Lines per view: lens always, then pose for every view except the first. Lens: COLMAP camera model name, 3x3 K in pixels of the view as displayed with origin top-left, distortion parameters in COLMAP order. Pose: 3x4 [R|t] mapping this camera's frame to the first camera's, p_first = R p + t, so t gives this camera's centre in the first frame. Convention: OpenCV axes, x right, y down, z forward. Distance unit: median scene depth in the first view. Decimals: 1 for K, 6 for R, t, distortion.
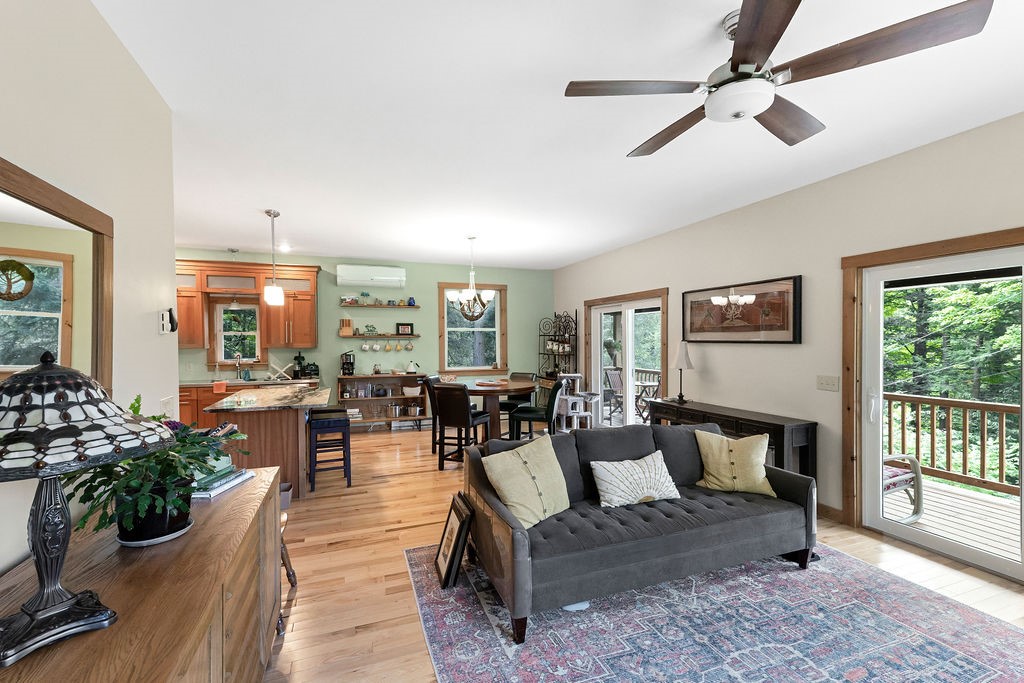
lens RADIAL K [[455.9, 0, 517.9], [0, 455.9, 350.3], [0, 0, 1]] dist [0.036871, -0.000262]
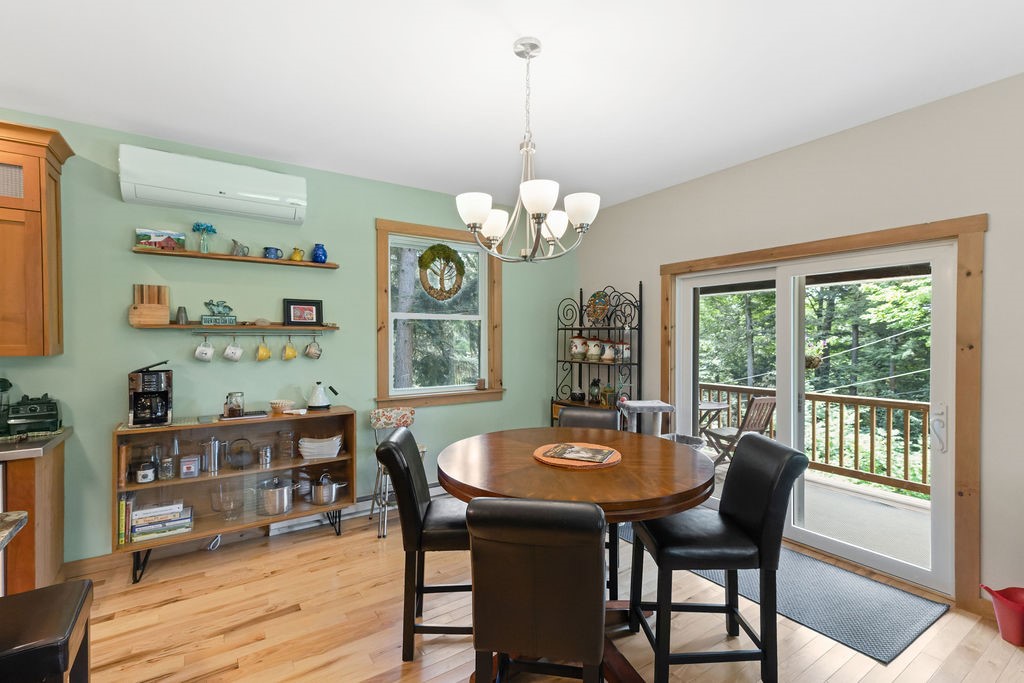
lens RADIAL K [[455.9, 0, 505.7], [0, 455.9, 344.0], [0, 0, 1]] dist [0.036871, -0.000262]
pose [[0.976264, 0.001917, 0.216576, -0.150236], [-0.000934, 0.999989, -0.004640, -0.012541], [-0.216582, 0.004327, 0.976255, 0.510080]]
